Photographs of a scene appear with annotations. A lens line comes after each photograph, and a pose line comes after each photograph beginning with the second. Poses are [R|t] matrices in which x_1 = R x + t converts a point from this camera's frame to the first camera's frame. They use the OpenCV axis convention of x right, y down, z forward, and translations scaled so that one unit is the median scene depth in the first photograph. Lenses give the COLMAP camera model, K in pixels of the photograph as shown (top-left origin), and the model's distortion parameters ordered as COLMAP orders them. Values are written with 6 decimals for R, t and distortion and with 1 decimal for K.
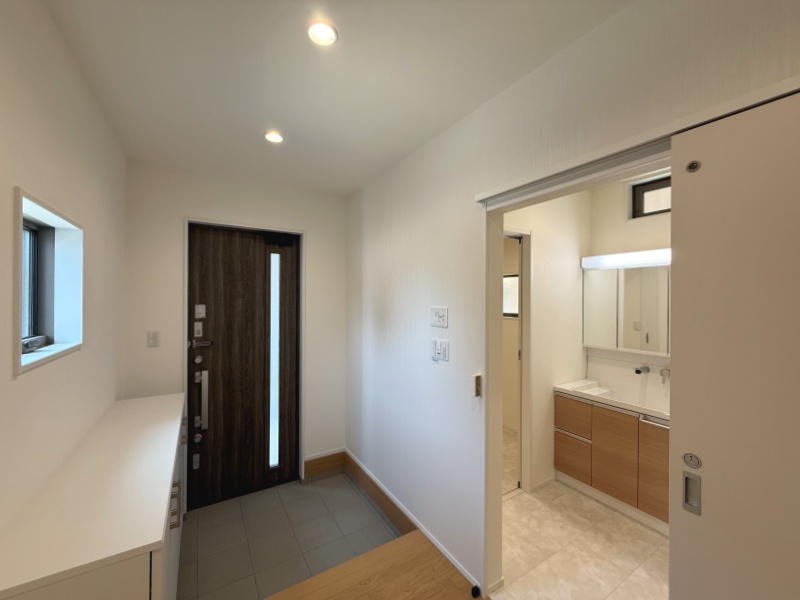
lens RADIAL K [[321.8, 0, 398.1], [0, 321.8, 300.7], [0, 0, 1]] dist [-0.000406, 0.000178]
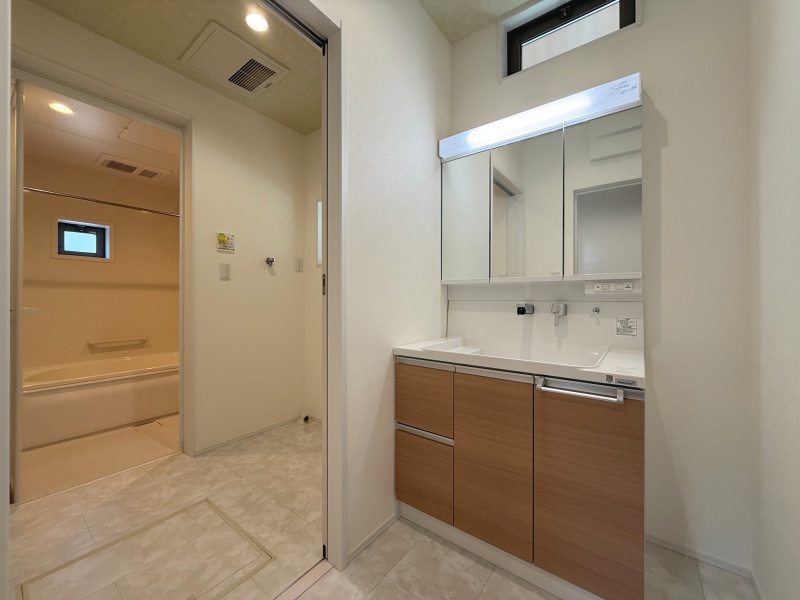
lens RADIAL K [[321.8, 0, 401.0], [0, 321.8, 299.1], [0, 0, 1]] dist [-0.000406, 0.000178]
pose [[0.931715, -0.001160, 0.363189, 0.551334], [0.003993, 0.999967, -0.007050, 0.347101], [-0.363168, 0.008018, 0.931689, 0.900444]]
